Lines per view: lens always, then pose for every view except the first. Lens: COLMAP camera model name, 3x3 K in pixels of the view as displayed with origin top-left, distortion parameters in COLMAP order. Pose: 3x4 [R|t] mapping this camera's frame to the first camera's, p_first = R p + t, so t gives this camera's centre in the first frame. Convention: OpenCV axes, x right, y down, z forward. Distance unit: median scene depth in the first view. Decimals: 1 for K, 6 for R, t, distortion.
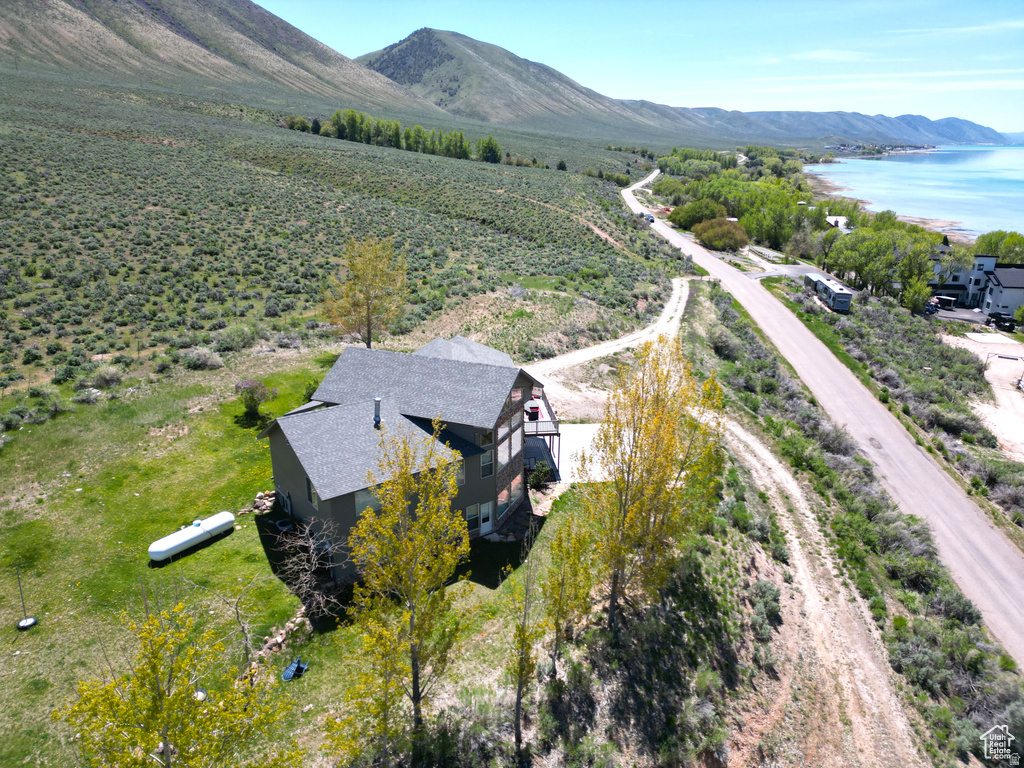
lens RADIAL K [[712.9, 0, 527.2], [0, 712.9, 402.3], [0, 0, 1]] dist [0.079308, -0.077237]
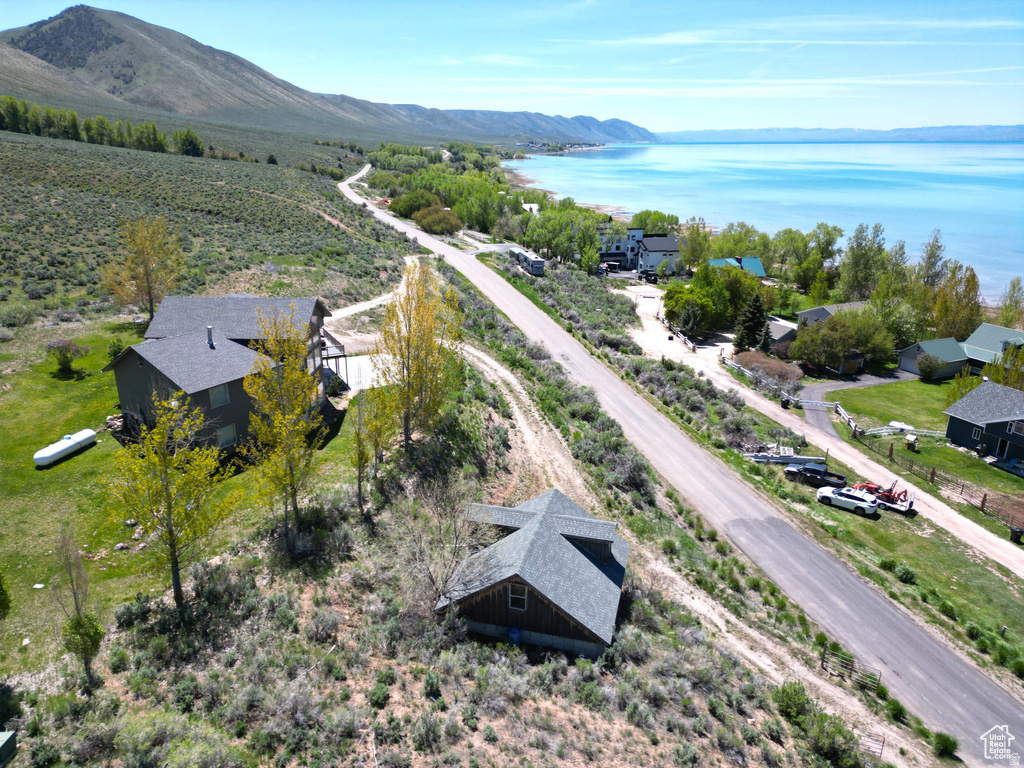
lens RADIAL K [[712.9, 0, 509.3], [0, 712.9, 427.0], [0, 0, 1]] dist [0.079308, -0.077237]
pose [[0.936741, -0.127227, 0.326083, -0.061727], [0.115896, 0.991791, 0.054030, 0.071914], [-0.330280, -0.012820, 0.943796, -0.189232]]
